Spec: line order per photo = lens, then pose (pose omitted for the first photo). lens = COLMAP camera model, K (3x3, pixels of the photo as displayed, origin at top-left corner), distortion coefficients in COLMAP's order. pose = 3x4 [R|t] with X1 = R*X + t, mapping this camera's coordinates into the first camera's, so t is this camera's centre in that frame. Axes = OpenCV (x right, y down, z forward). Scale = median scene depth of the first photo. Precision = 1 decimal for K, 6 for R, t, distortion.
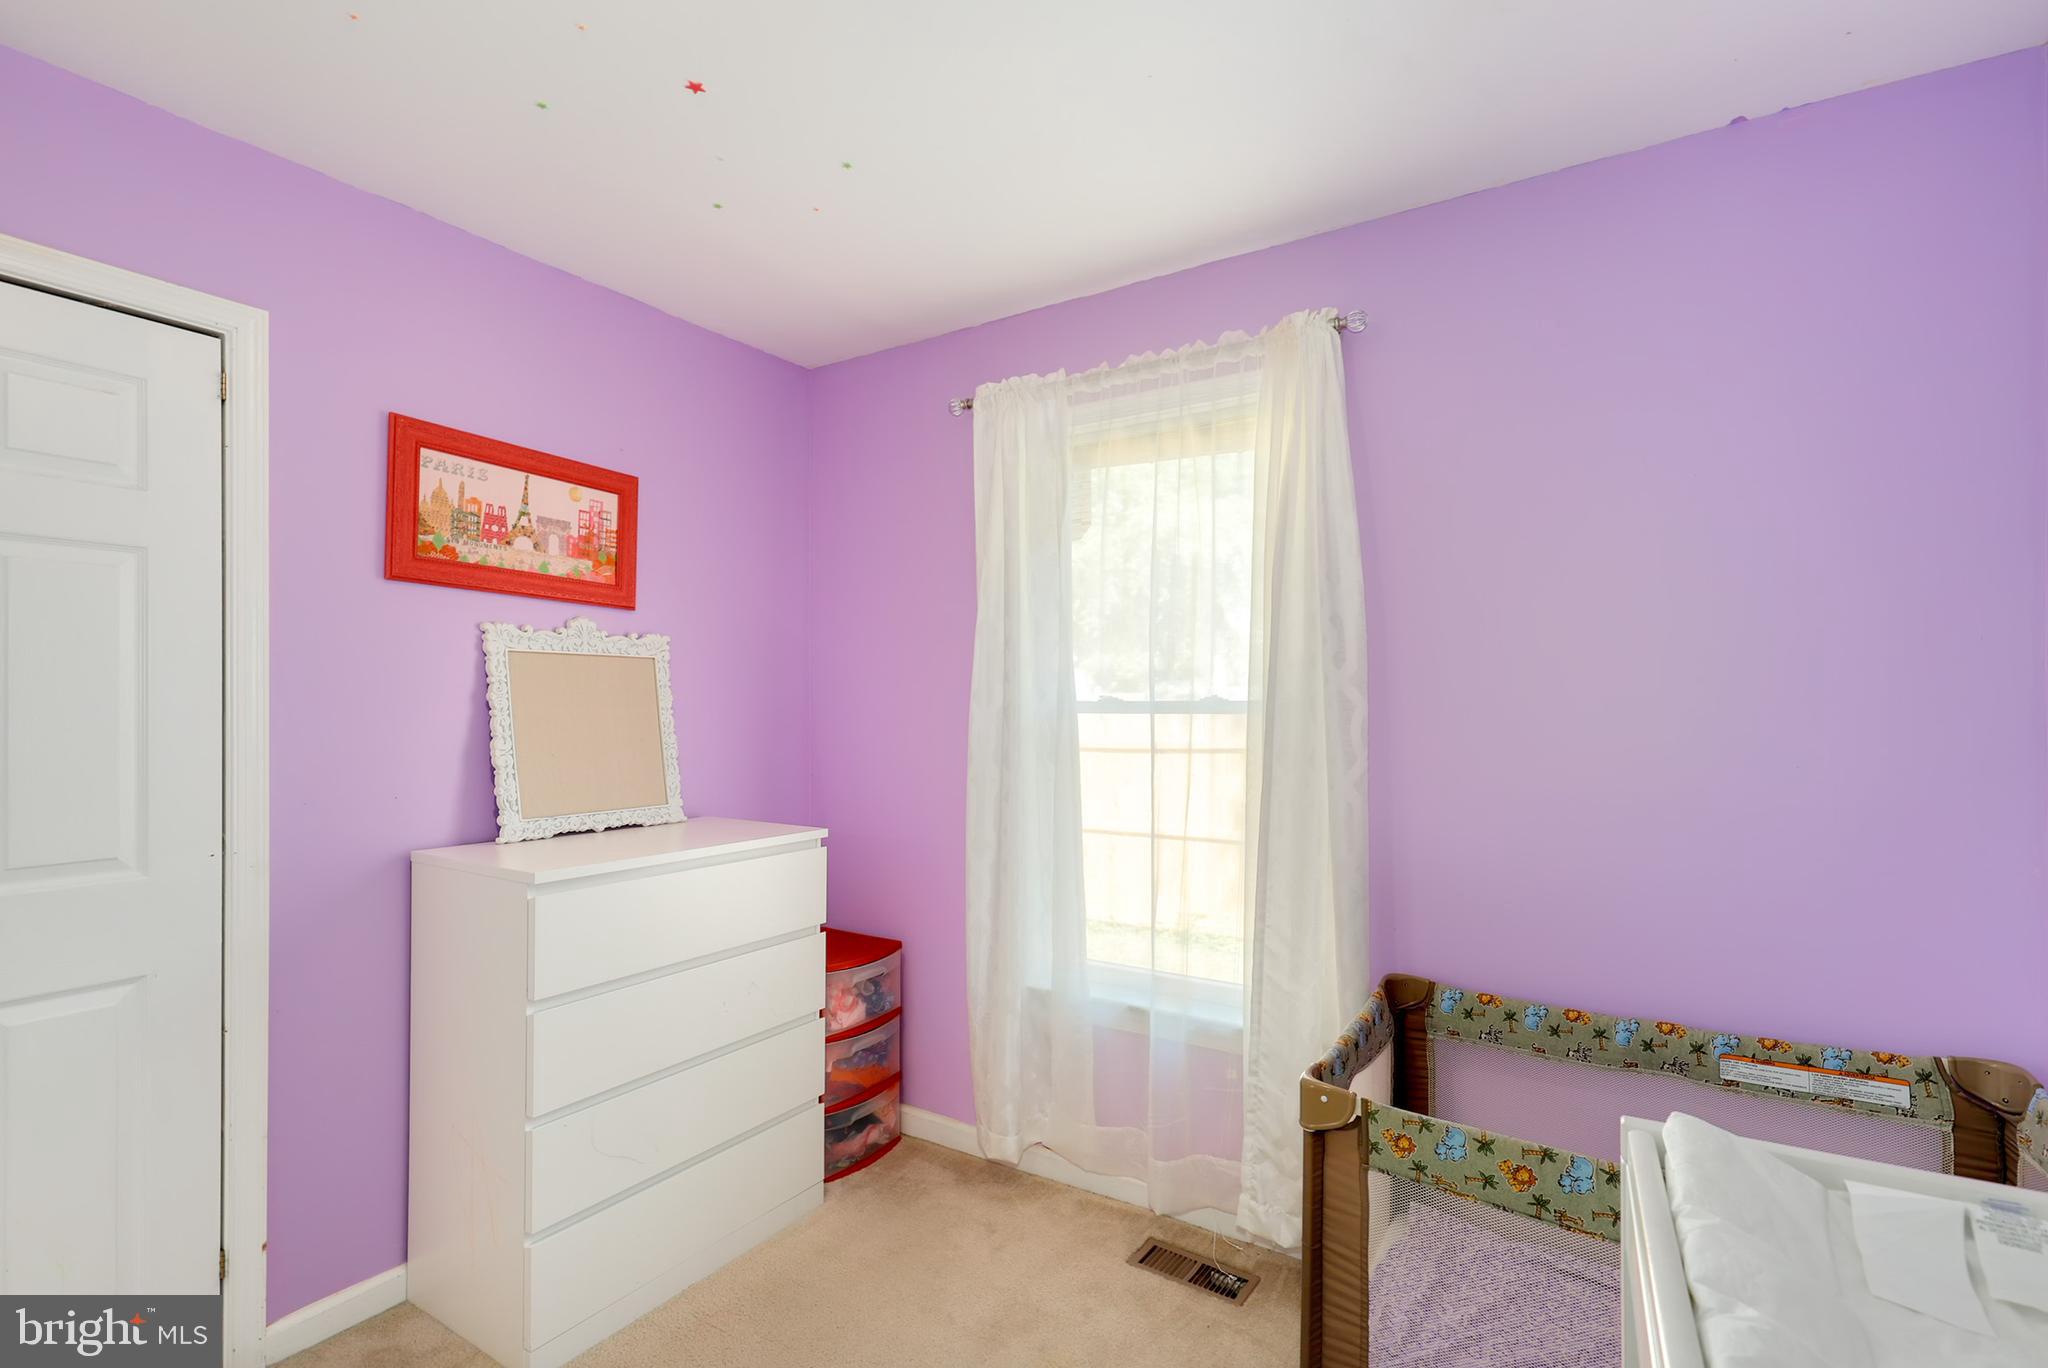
lens RADIAL K [[944.6, 0, 1020.2], [0, 944.6, 702.5], [0, 0, 1]] dist [0.002836, 0.000664]
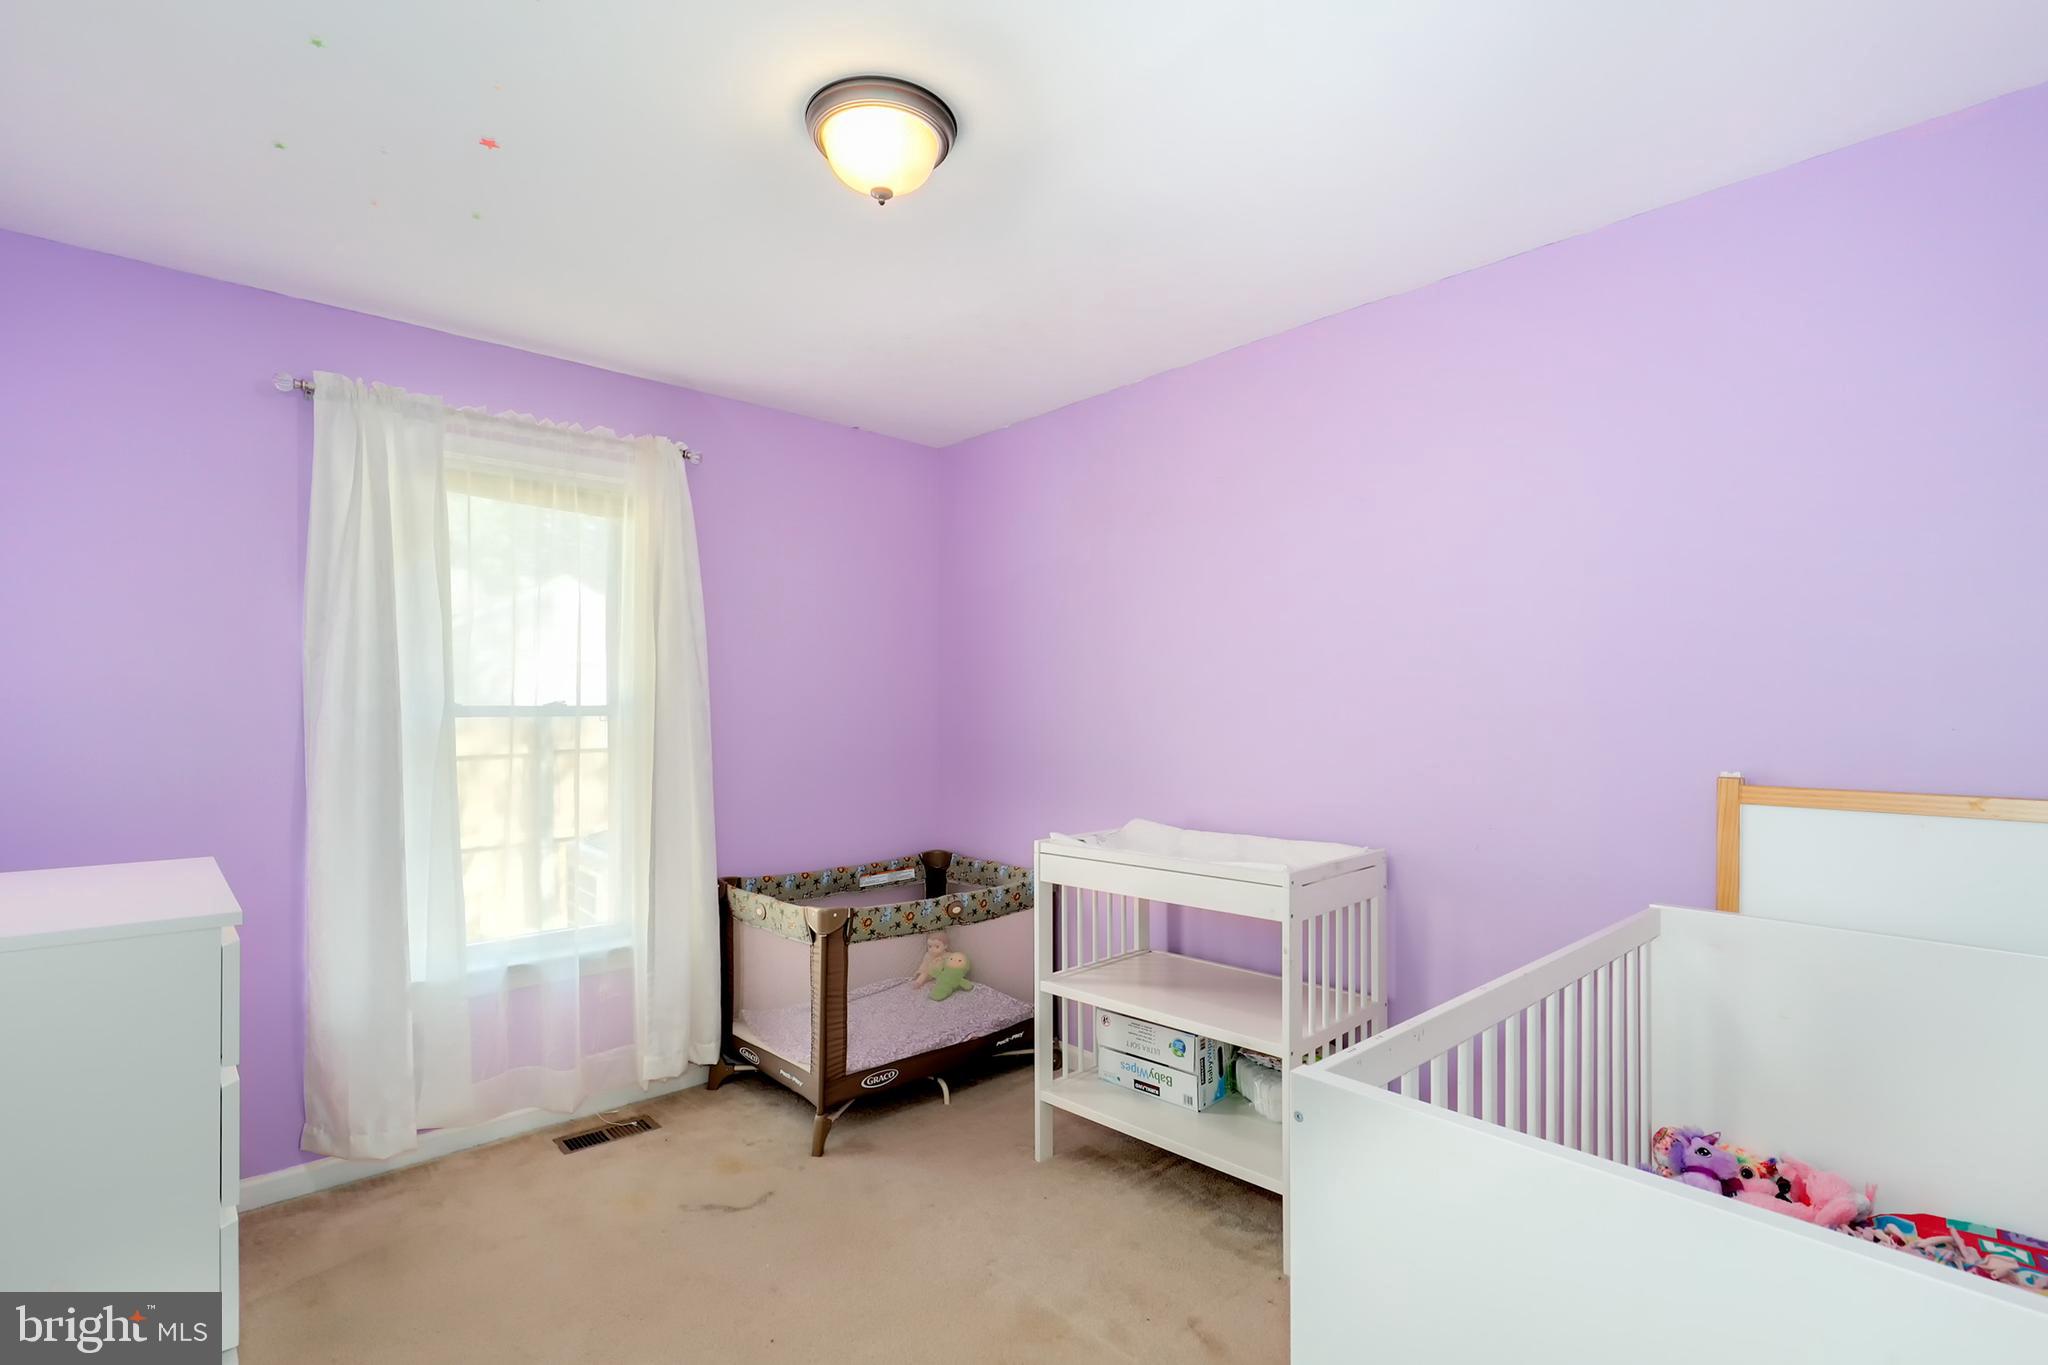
lens RADIAL K [[987.2, 0, 1022.4], [0, 987.2, 709.0], [0, 0, 1]] dist [-0.017247, 0.000417]
pose [[0.237977, -0.003051, 0.971266, -1.032496], [-0.000882, 0.999994, 0.003357, -0.002848], [-0.971270, -0.001655, 0.237973, 0.108444]]
